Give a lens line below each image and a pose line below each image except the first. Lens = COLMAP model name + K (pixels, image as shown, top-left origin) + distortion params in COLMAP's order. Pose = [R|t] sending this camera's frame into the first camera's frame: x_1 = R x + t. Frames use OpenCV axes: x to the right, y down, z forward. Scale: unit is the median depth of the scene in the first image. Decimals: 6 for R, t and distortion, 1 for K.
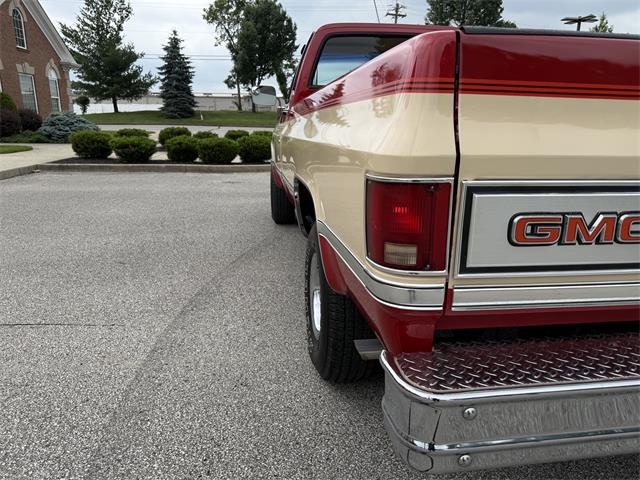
lens RADIAL K [[453.9, 0, 320.2], [0, 453.9, 239.0], [0, 0, 1]] dist [0.041886, -0.050186]
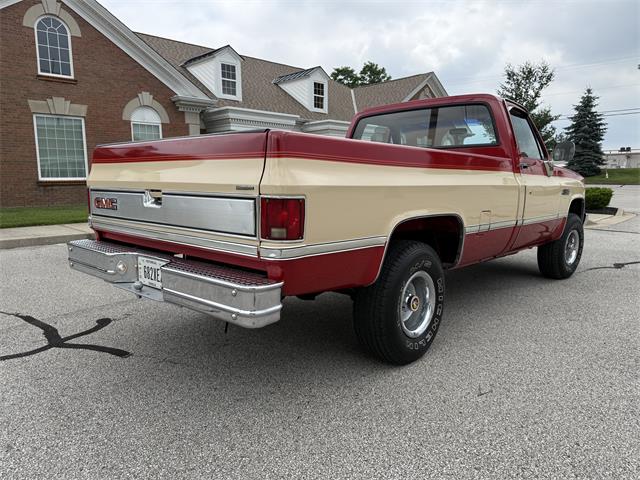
lens RADIAL K [[453.9, 0, 323.0], [0, 453.9, 239.8], [0, 0, 1]] dist [0.041886, -0.050186]
pose [[0.641233, 0.091995, -0.761812, 0.206549], [-0.186553, 0.981691, -0.038479, 0.003444], [0.744324, 0.166792, 0.646655, 0.006357]]
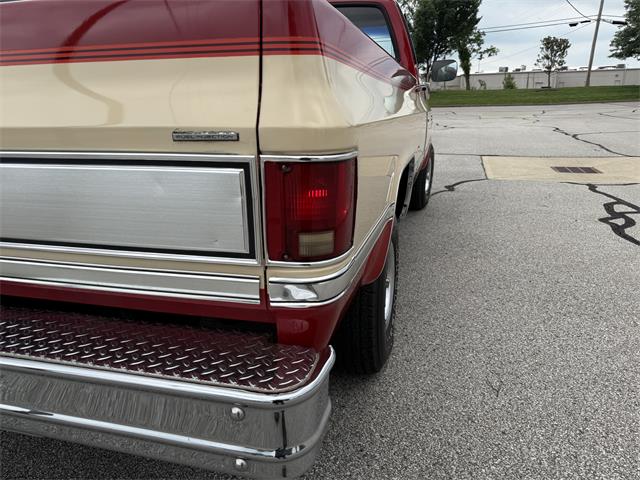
lens RADIAL K [[453.9, 0, 321.7], [0, 453.9, 241.7], [0, 0, 1]] dist [0.041886, -0.050186]
pose [[0.919435, 0.087853, -0.383303, 0.135030], [-0.071357, 0.995816, 0.057076, -0.003156], [0.386714, -0.025127, 0.921857, 0.026463]]
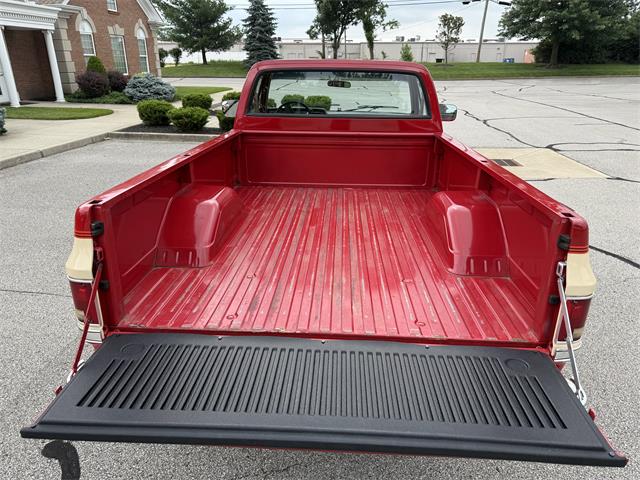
lens RADIAL K [[453.9, 0, 323.6], [0, 453.9, 239.8], [0, 0, 1]] dist [0.041886, -0.050186]
pose [[0.982166, 0.064731, -0.176521, 0.079754], [-0.044798, 0.992394, 0.114659, -0.028641], [0.182600, -0.104706, 0.977596, -0.035113]]
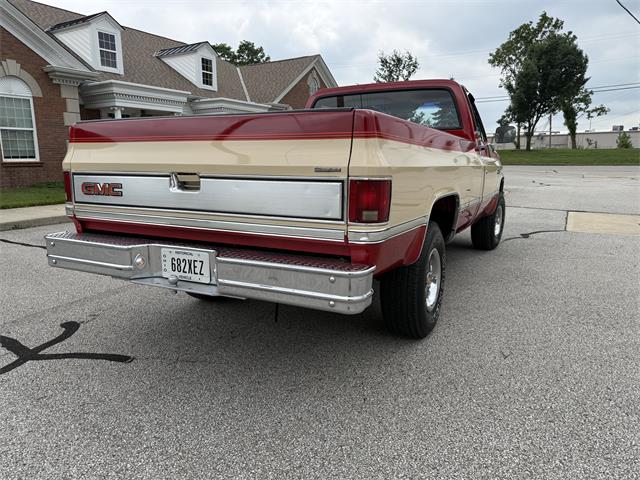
lens RADIAL K [[453.9, 0, 321.4], [0, 453.9, 236.8], [0, 0, 1]] dist [0.041886, -0.050186]
pose [[0.817844, 0.083284, -0.569381, 0.168602], [-0.133584, 0.989918, -0.047081, 0.011080], [0.559720, 0.114565, 0.820724, -0.024665]]
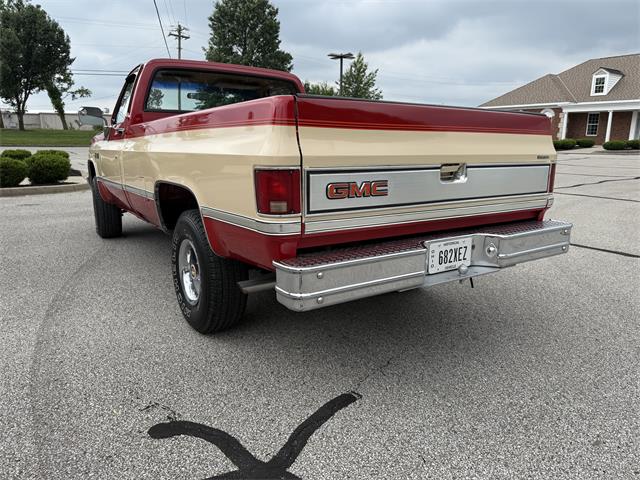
lens RADIAL K [[453.9, 0, 321.9], [0, 453.9, 234.3], [0, 0, 1]] dist [0.041886, -0.050186]
pose [[0.904714, -0.088567, 0.416711, -0.024777], [0.108994, 0.993717, -0.025432, 0.011497], [-0.411840, 0.068428, 0.908683, -0.043750]]
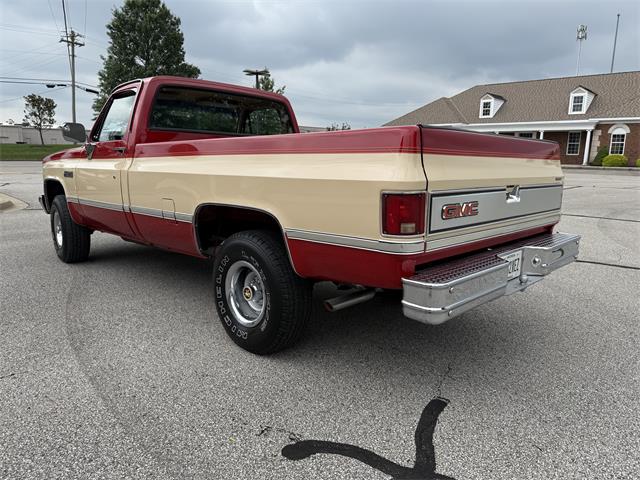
lens RADIAL K [[453.9, 0, 320.6], [0, 453.9, 235.6], [0, 0, 1]] dist [0.041886, -0.050186]
pose [[0.798641, -0.099228, 0.593571, -0.073130], [0.144250, 0.989124, -0.028733, 0.003662], [-0.584264, 0.108570, 0.804269, -0.023564]]
